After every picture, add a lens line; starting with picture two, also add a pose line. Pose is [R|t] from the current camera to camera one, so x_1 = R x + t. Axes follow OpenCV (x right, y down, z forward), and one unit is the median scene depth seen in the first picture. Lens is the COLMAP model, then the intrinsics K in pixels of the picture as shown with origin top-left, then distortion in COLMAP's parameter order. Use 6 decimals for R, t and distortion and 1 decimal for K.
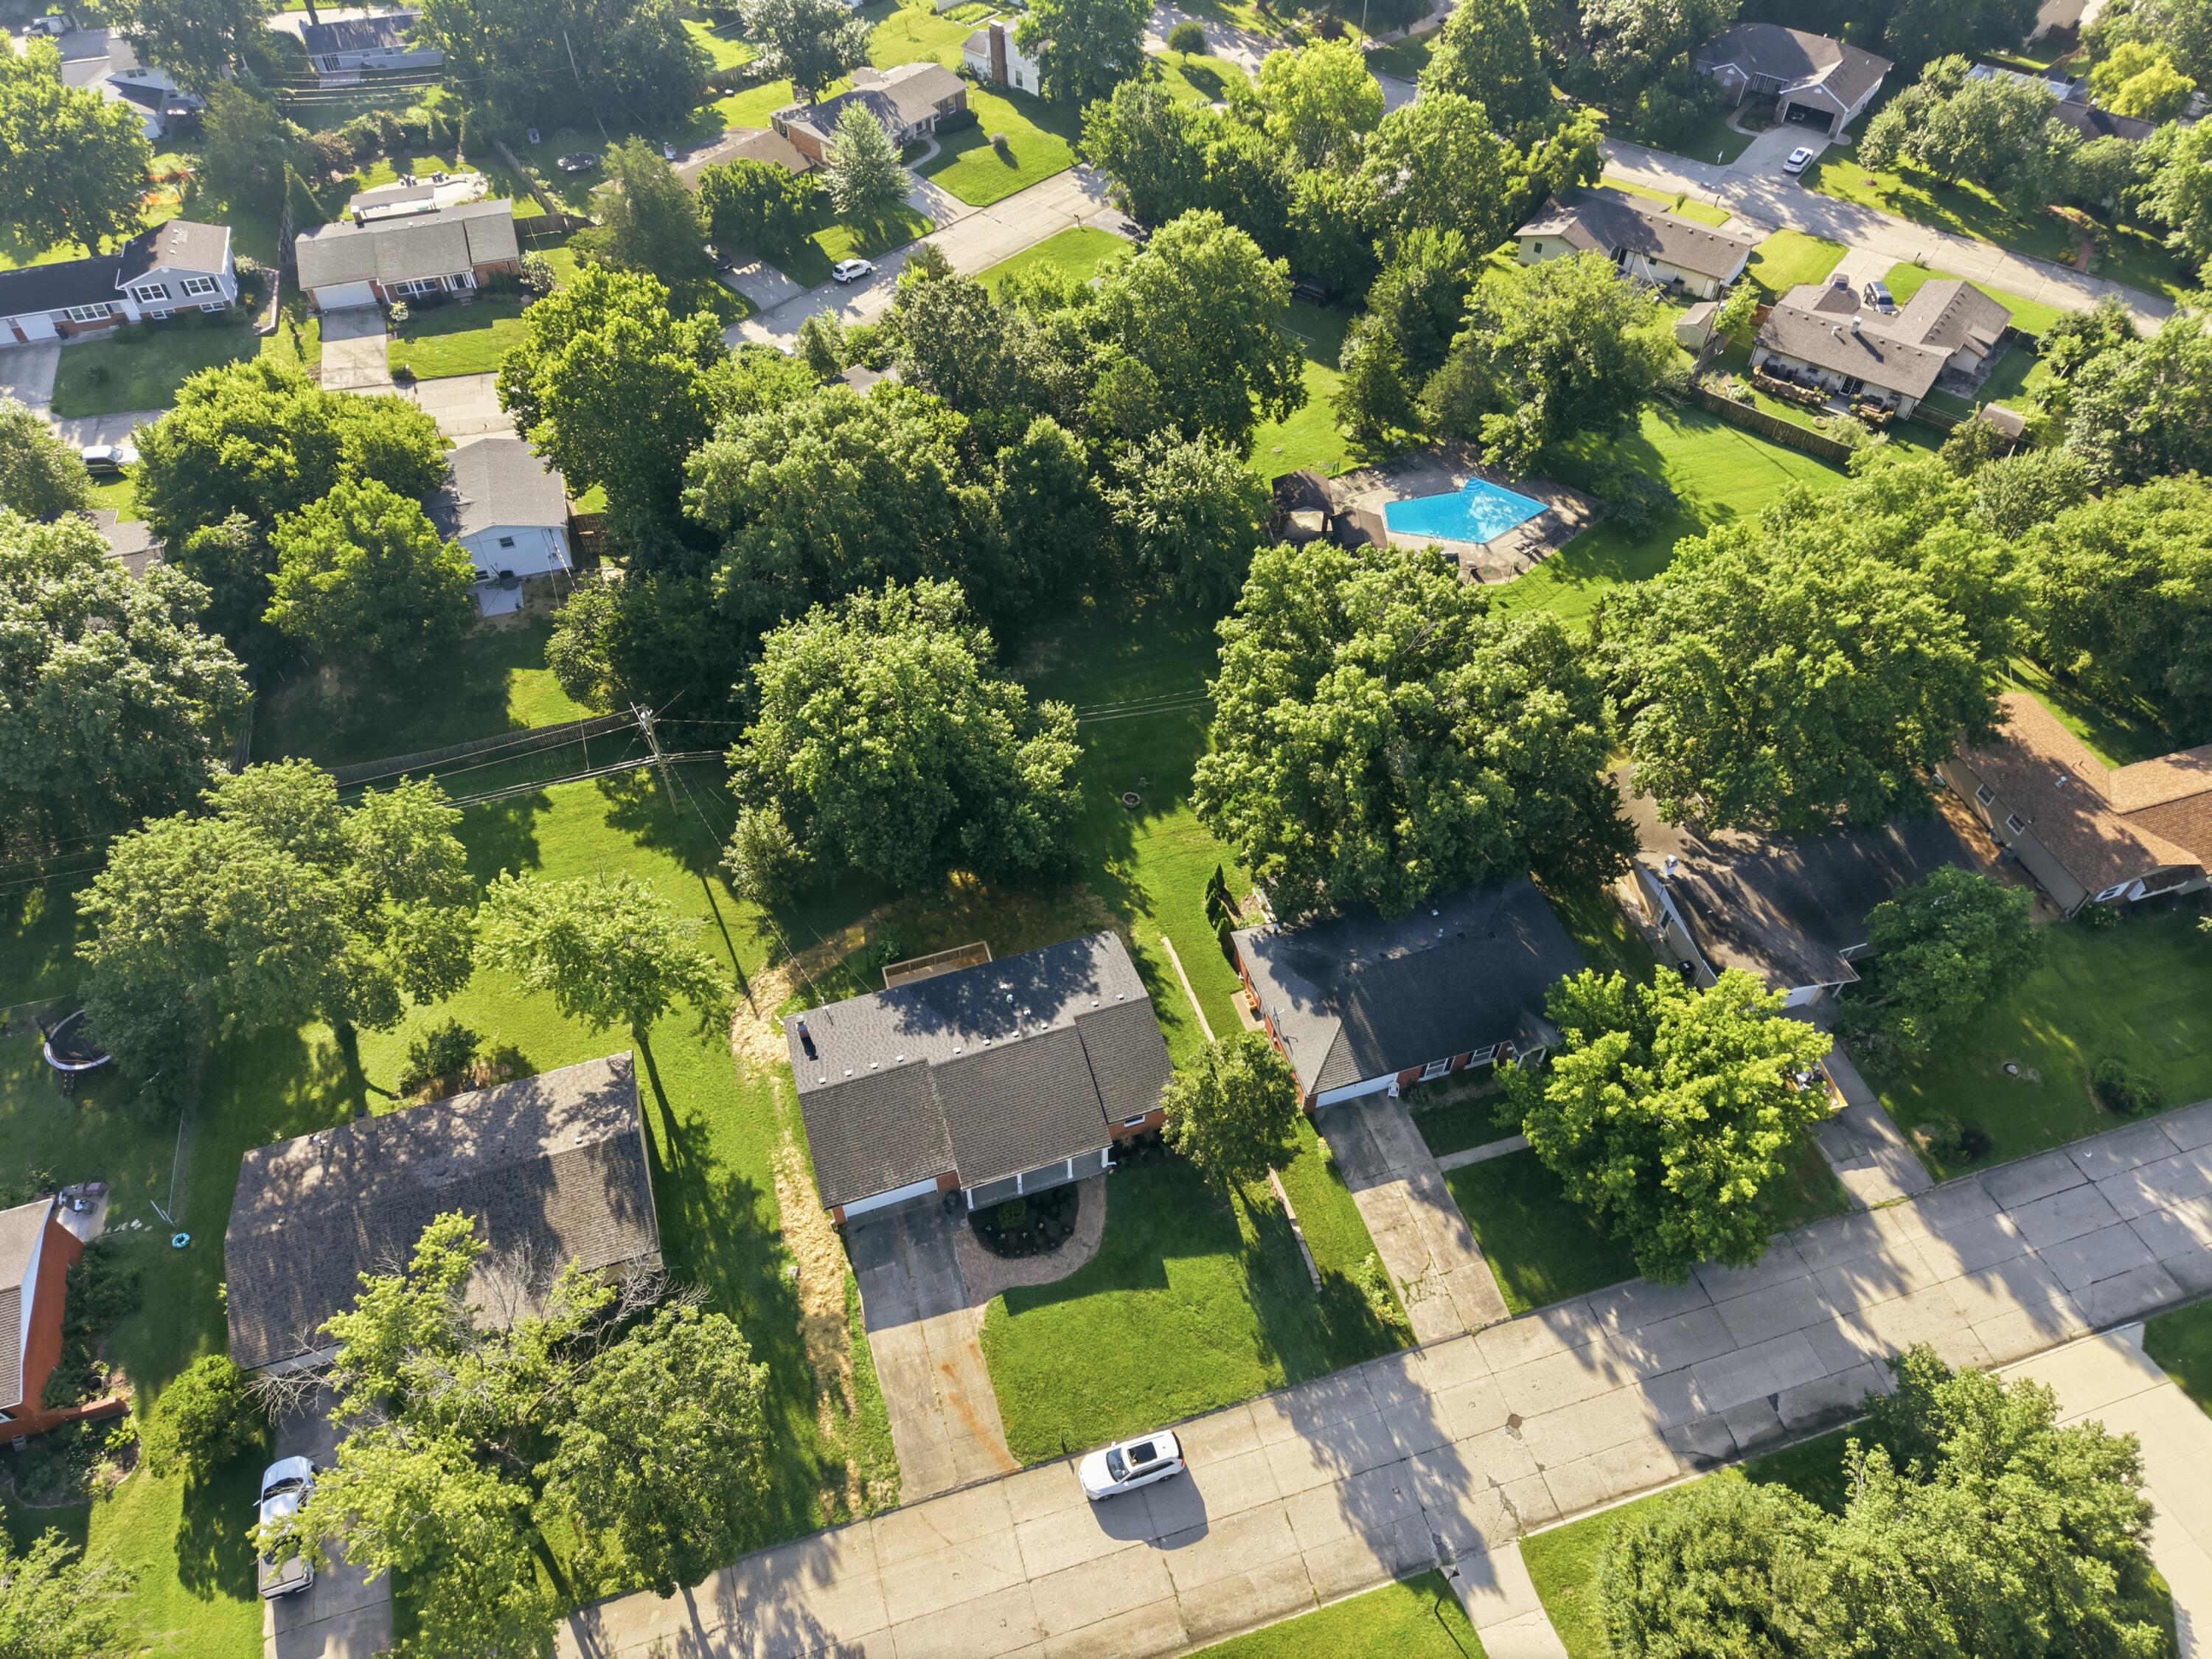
lens RADIAL K [[1472.7, 0, 1114.7], [0, 1472.7, 832.3], [0, 0, 1]] dist [0.038192, -0.041806]
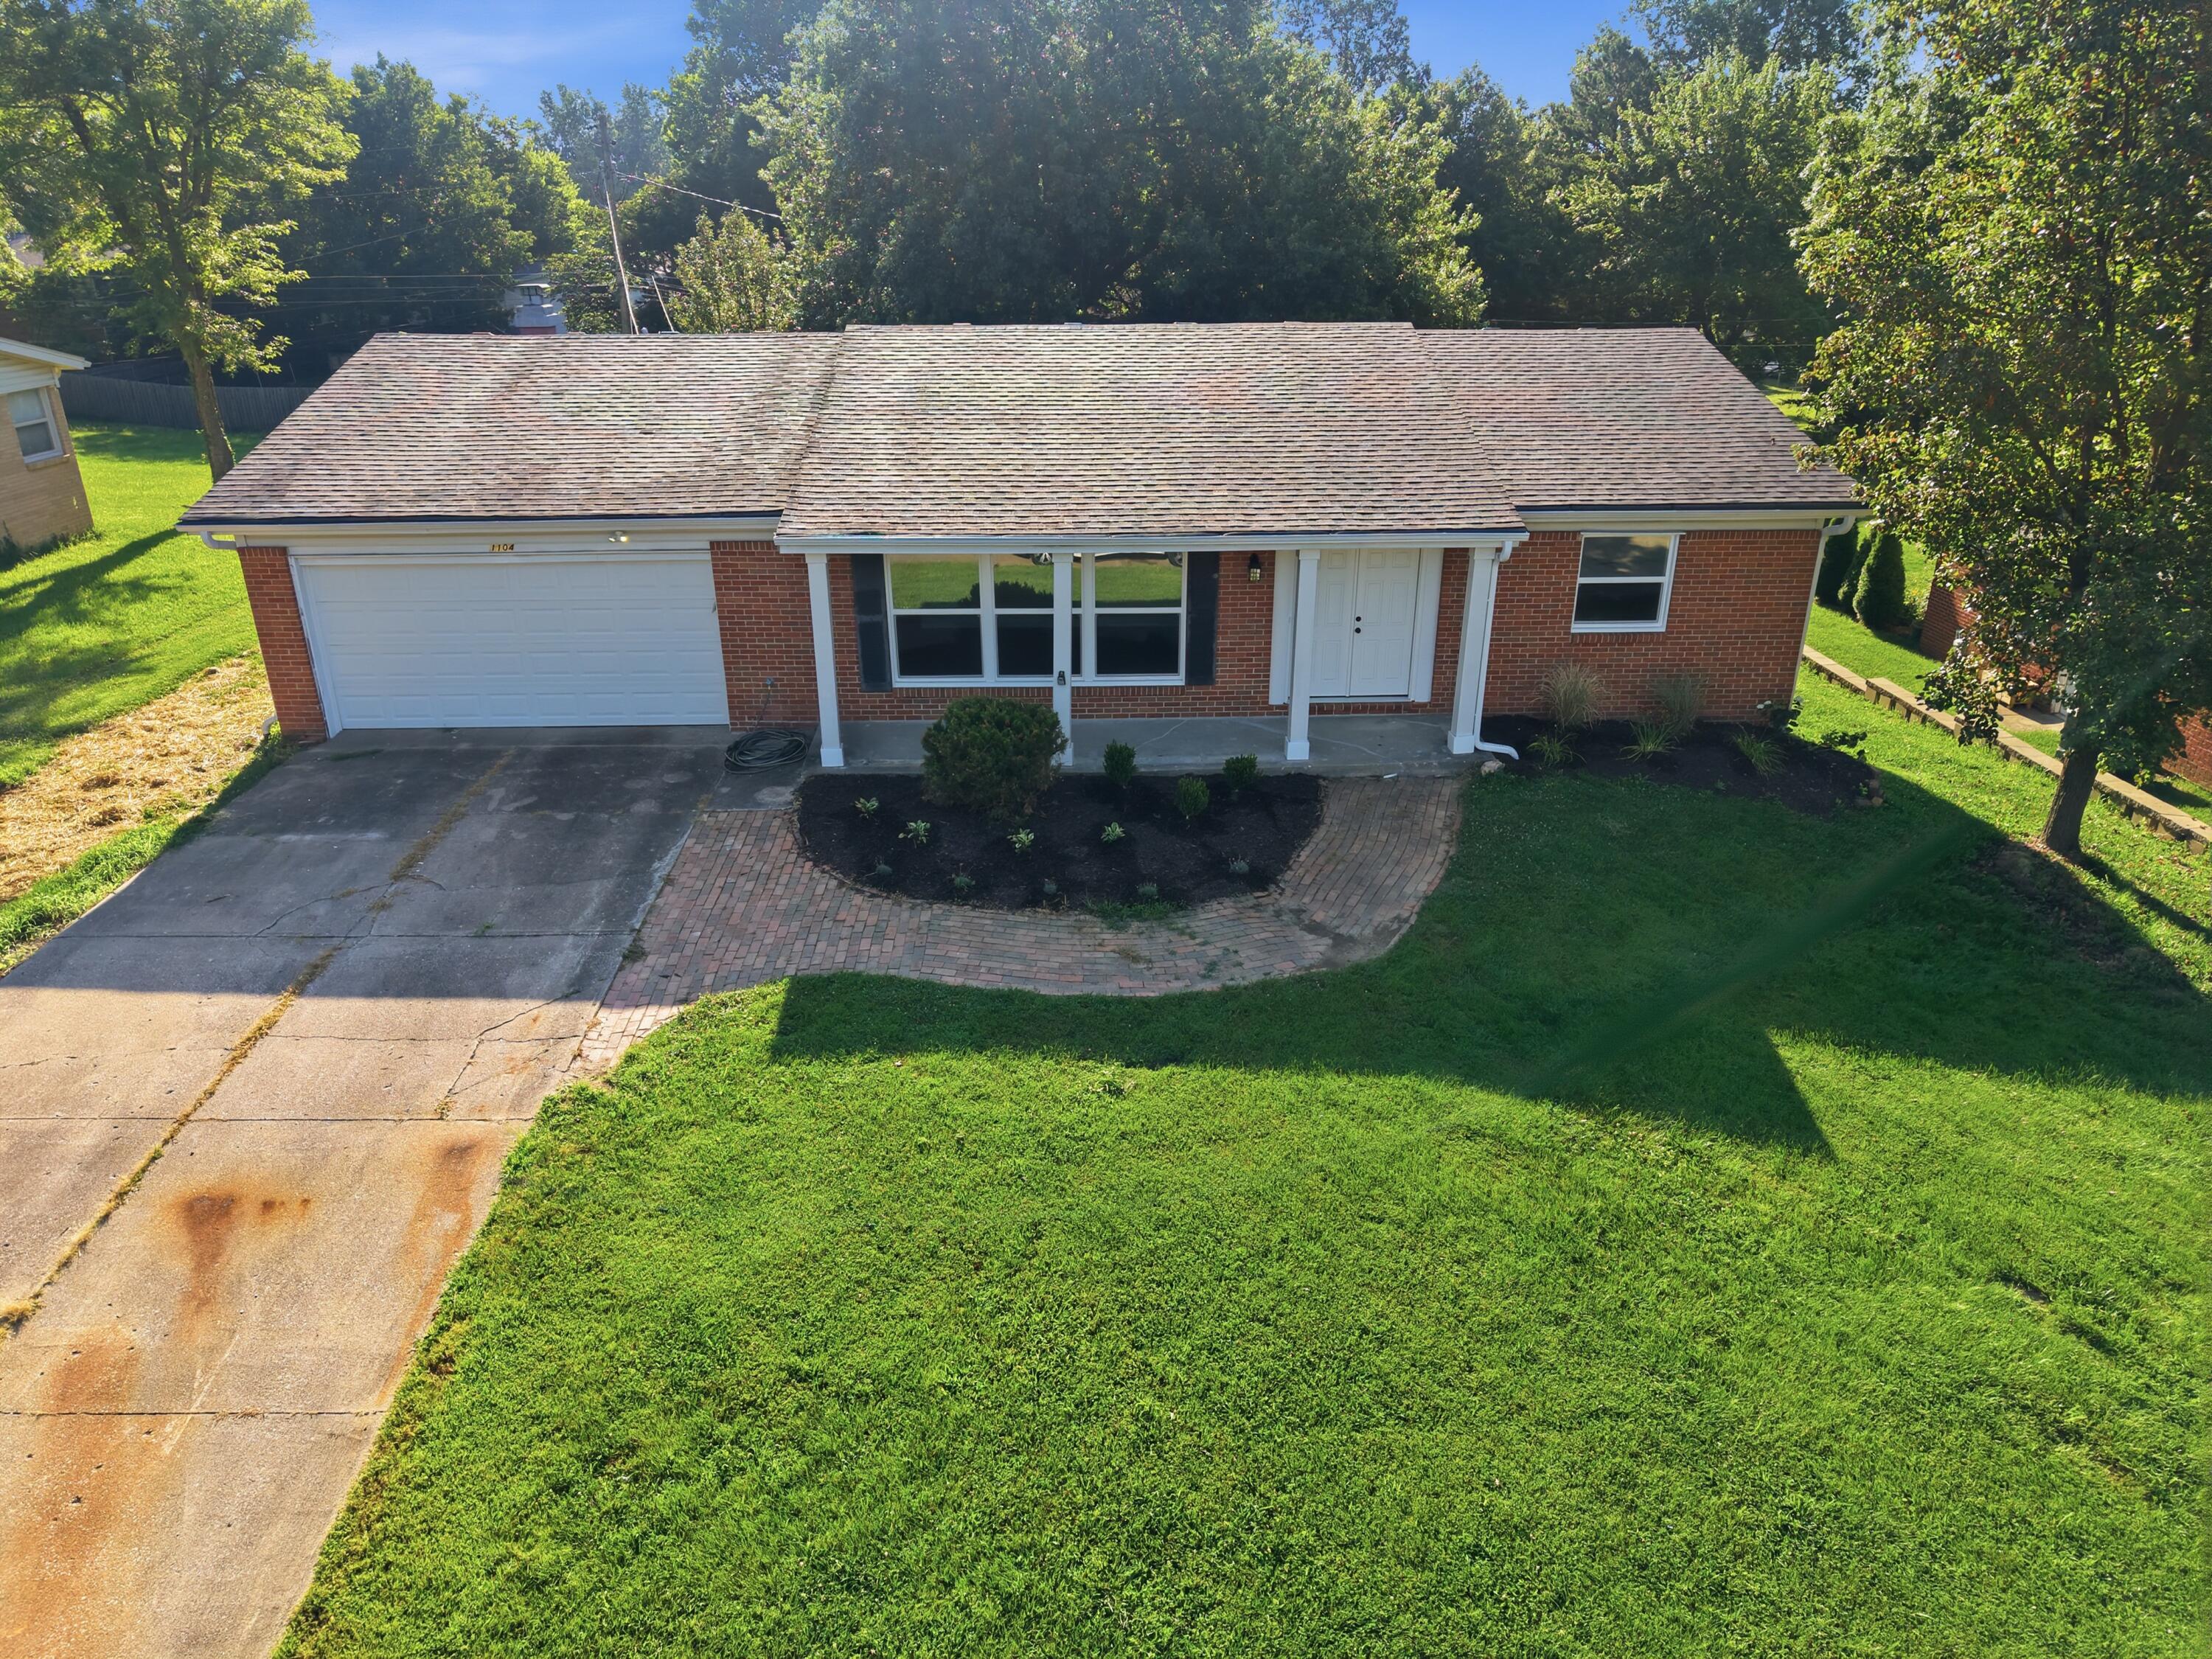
lens RADIAL K [[1473.6, 0, 1112.5], [0, 1473.6, 836.2], [0, 0, 1]] dist [0.028703, -0.027659]
pose [[0.959909, 0.114706, -0.255769, 0.000765], [-0.216871, 0.882009, -0.418362, 0.331078], [0.177601, 0.457058, 0.871525, 0.781642]]
